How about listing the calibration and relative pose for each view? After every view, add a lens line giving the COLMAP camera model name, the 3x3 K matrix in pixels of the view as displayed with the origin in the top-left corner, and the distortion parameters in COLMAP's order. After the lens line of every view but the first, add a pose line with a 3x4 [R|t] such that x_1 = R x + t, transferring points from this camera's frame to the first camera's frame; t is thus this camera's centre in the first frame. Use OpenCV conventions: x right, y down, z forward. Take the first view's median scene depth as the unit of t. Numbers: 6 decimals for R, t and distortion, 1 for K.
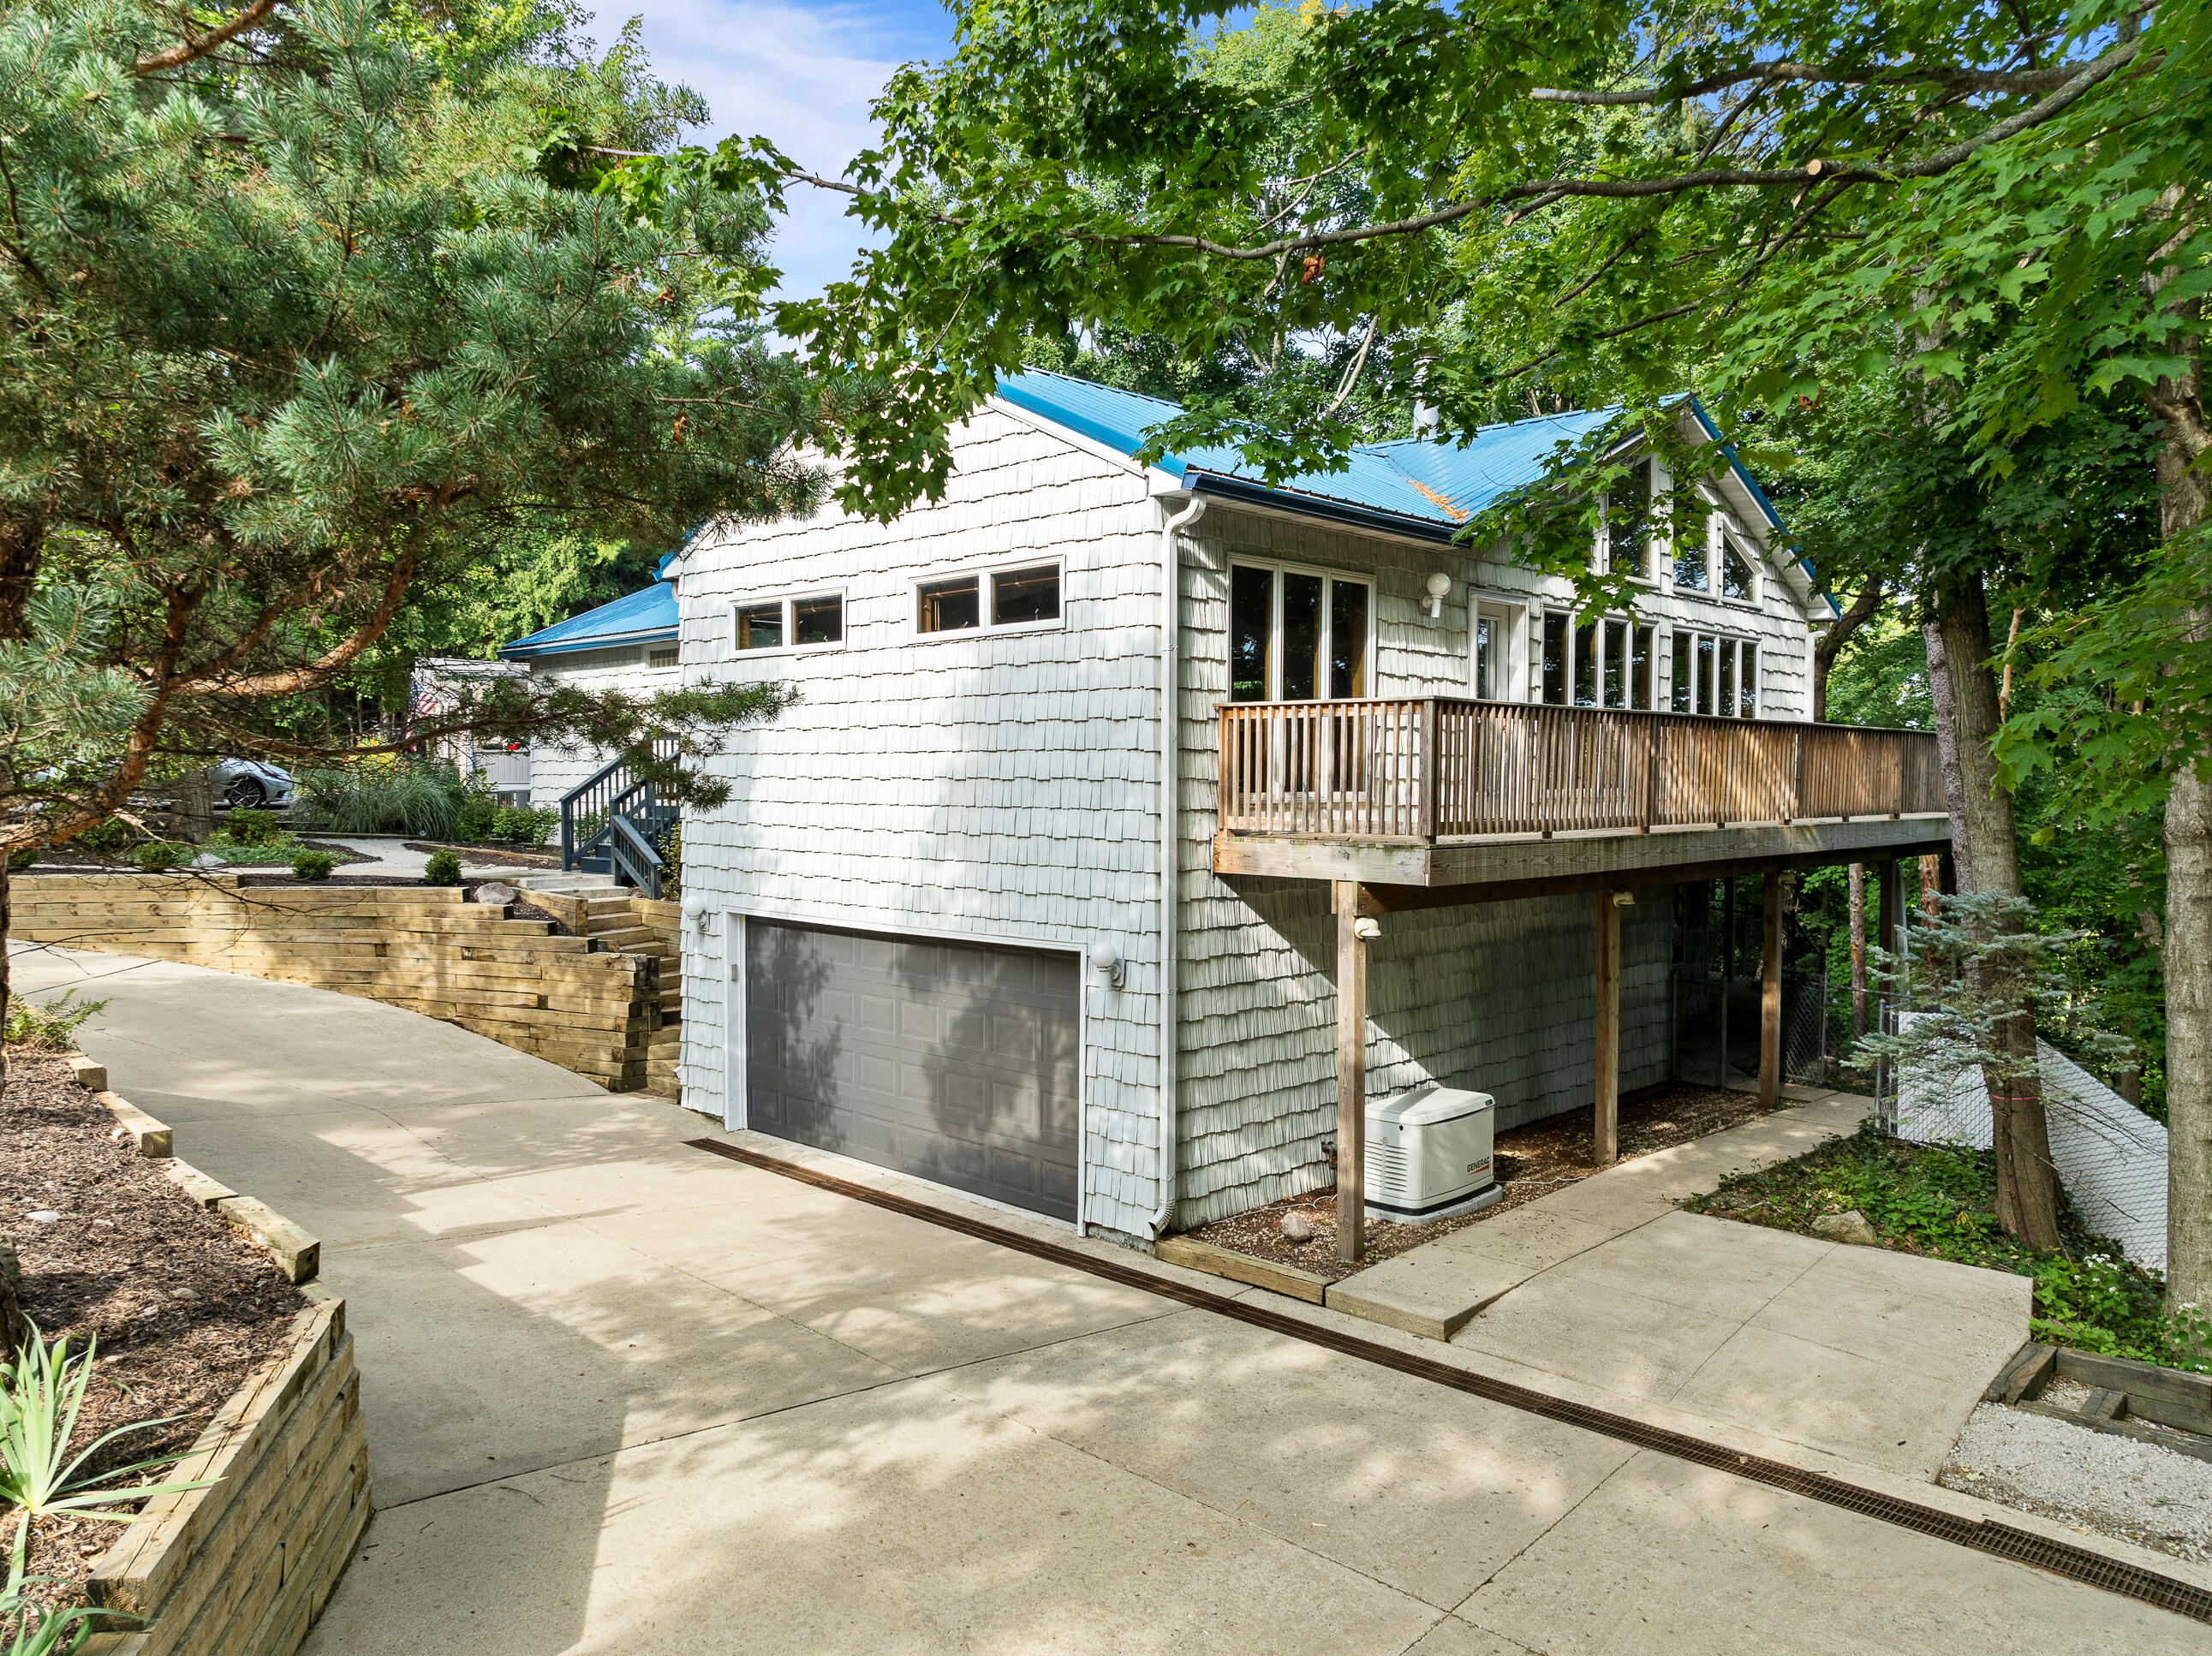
lens RADIAL K [[1563.1, 0, 1106.0], [0, 1563.1, 828.0], [0, 0, 1]] dist [-0.012464, -0.000108]
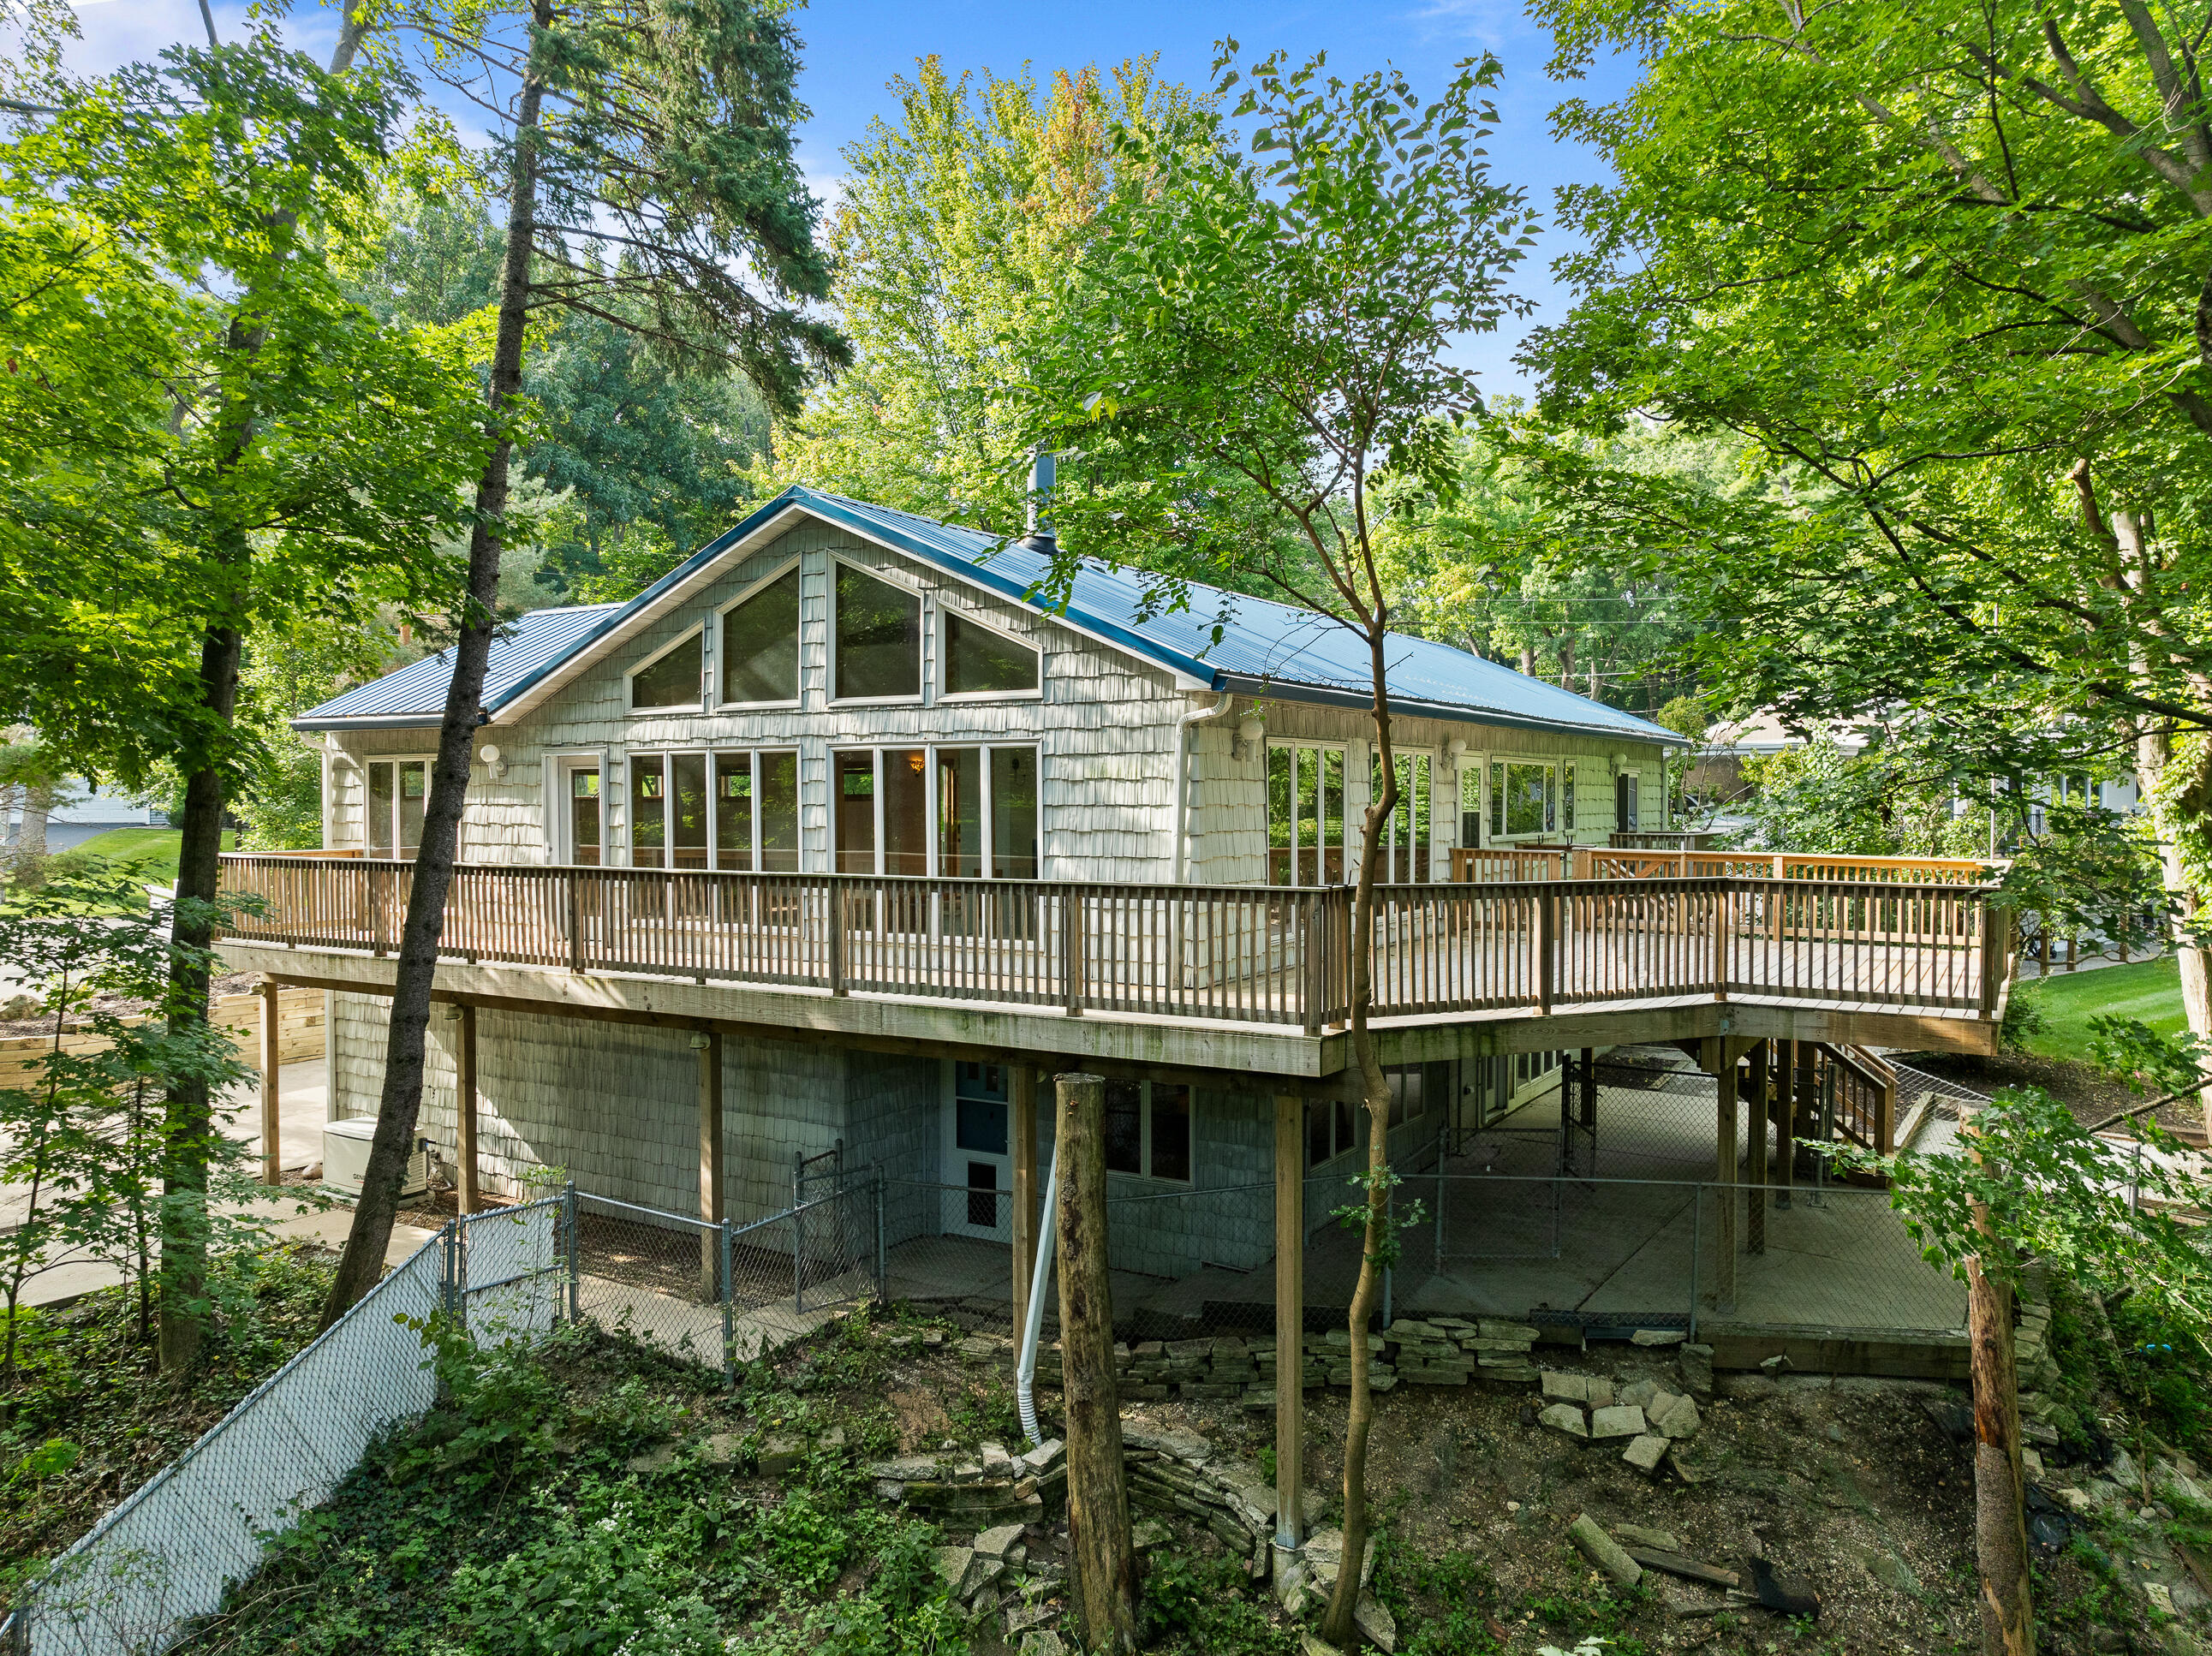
lens RADIAL K [[1584.2, 0, 1115.3], [0, 1584.2, 827.4], [0, 0, 1]] dist [-0.016033, -0.002468]
pose [[0.226376, 0.012127, -0.973964, 1.728418], [-0.031873, 0.999479, 0.005036, -0.126745], [0.973518, 0.029903, 0.226645, 1.301298]]
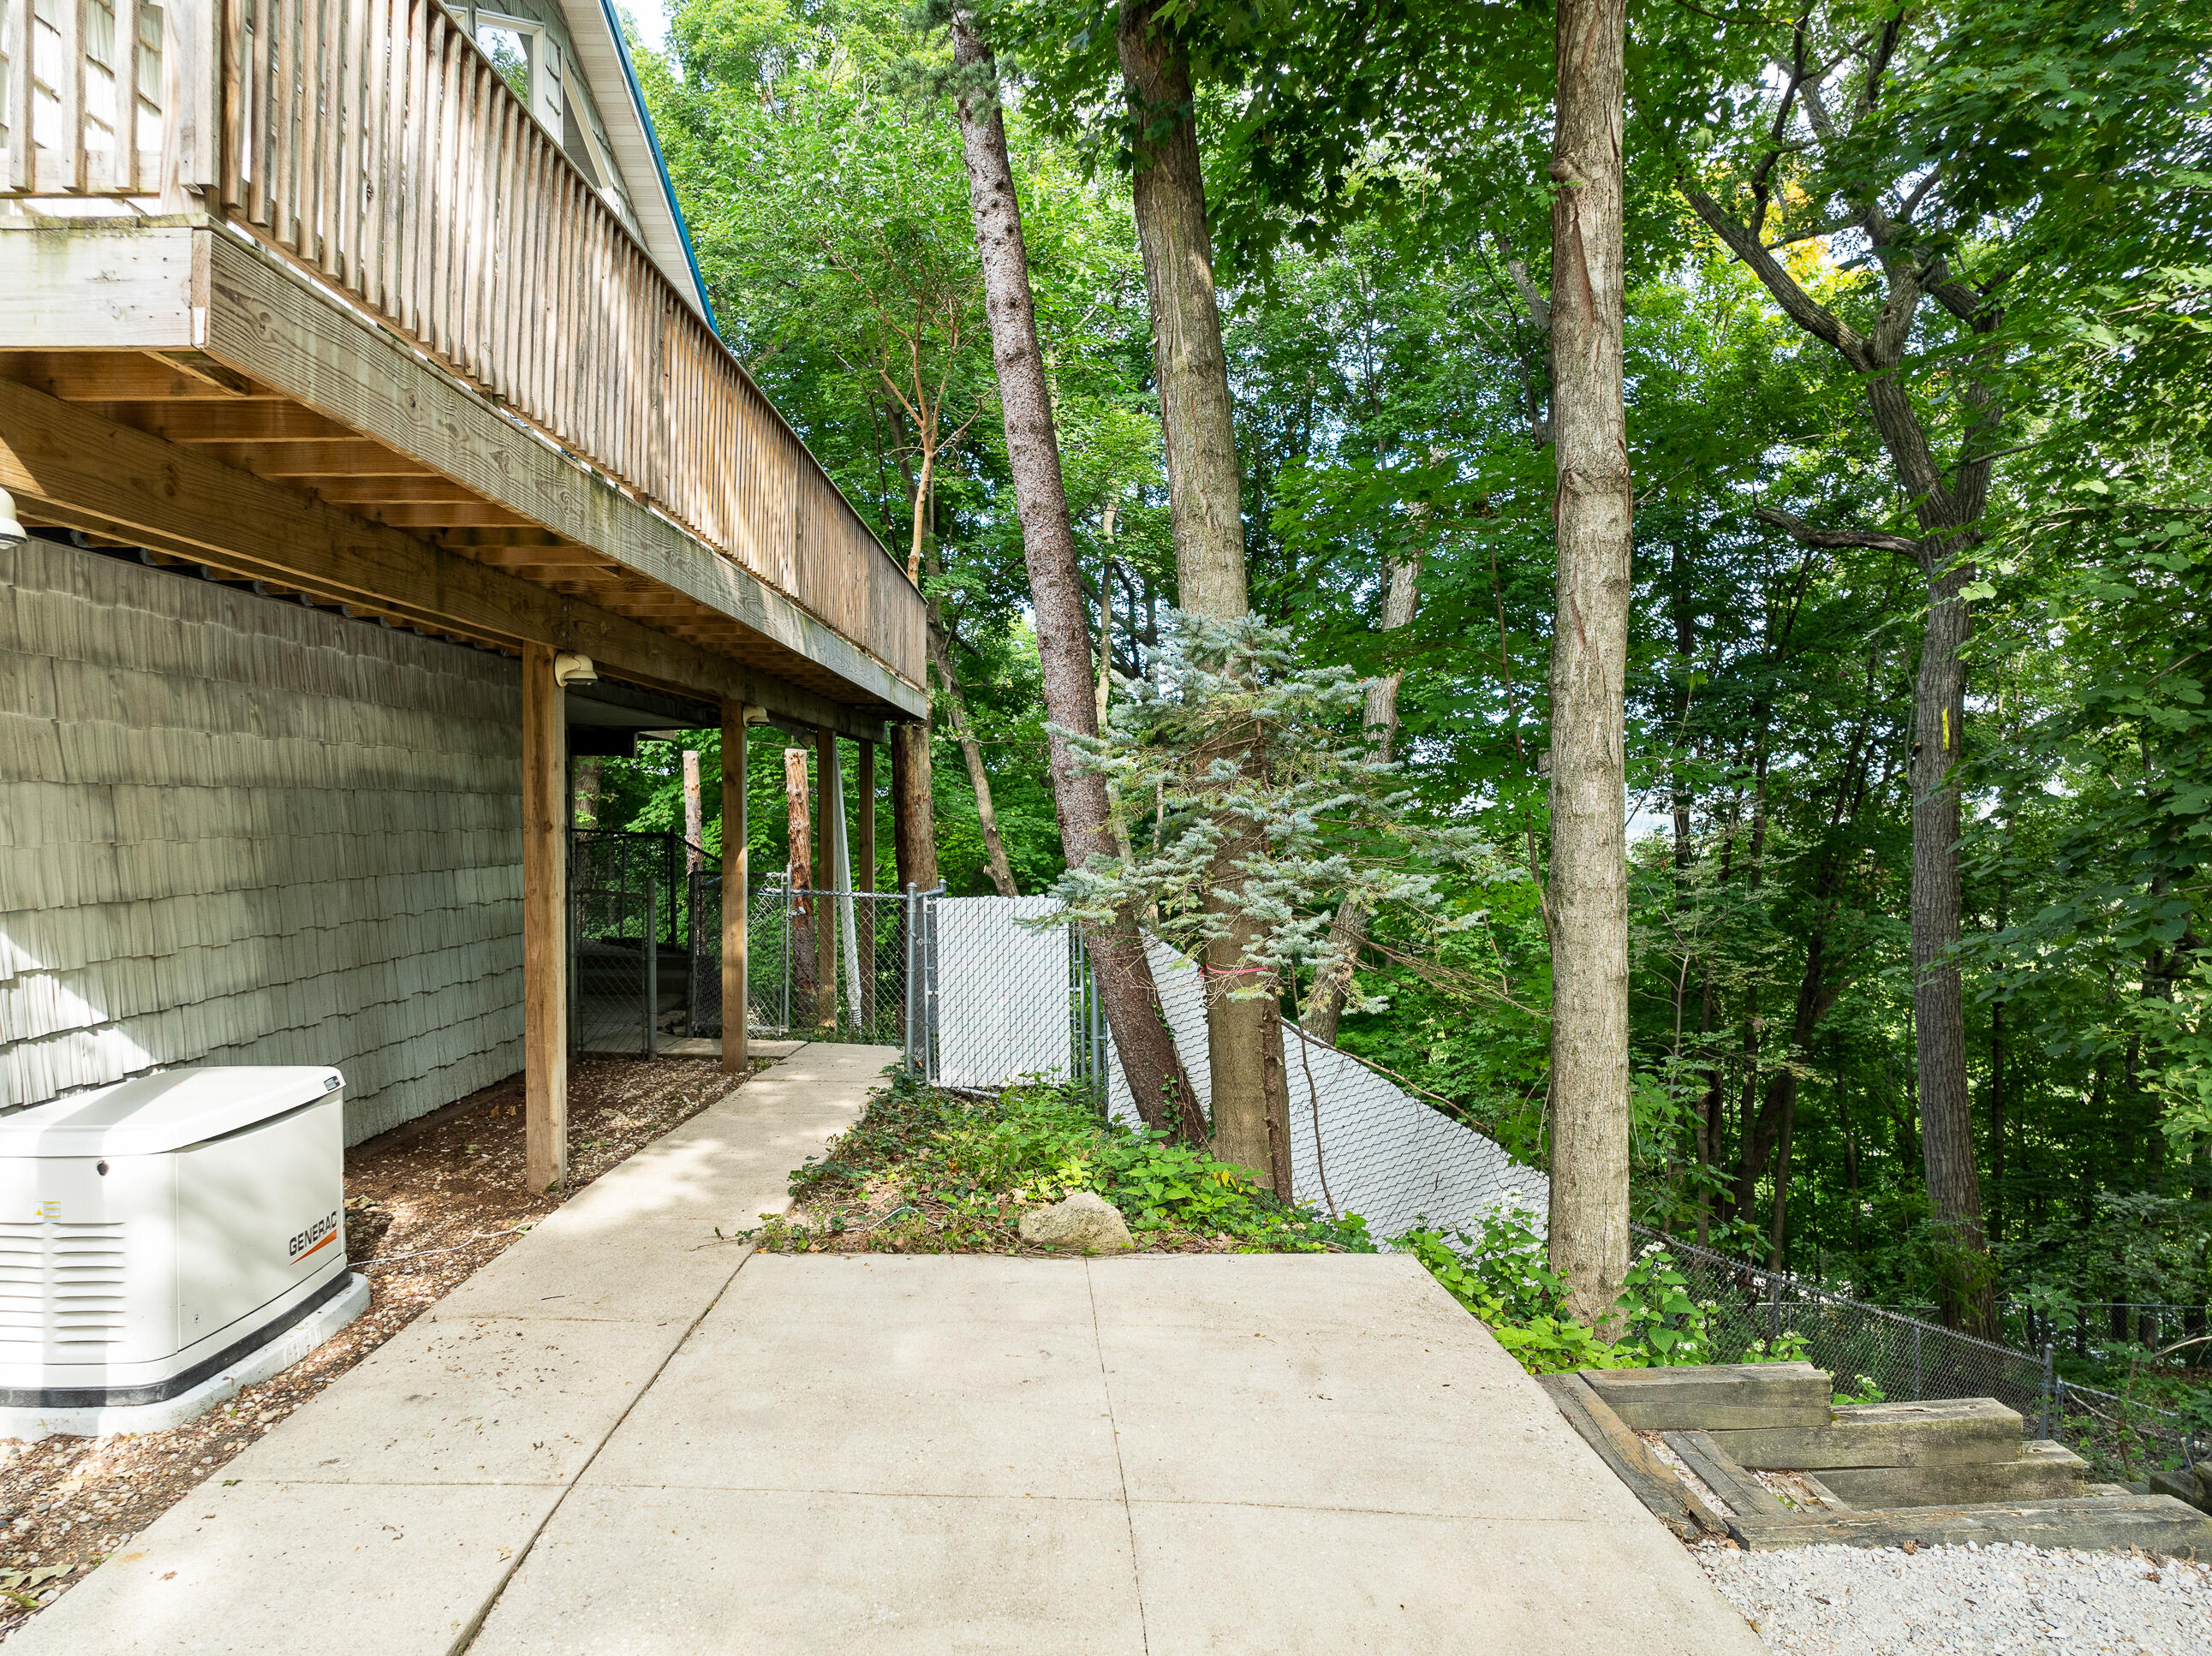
lens RADIAL K [[1595.0, 0, 1104.2], [0, 1595.0, 856.0], [0, 0, 1]] dist [-0.031499, 0.004414]
pose [[0.711465, -0.016585, 0.702526, 0.093927], [0.017362, 0.999831, 0.006021, 0.114655], [-0.702507, 0.007914, 0.711633, 0.545099]]
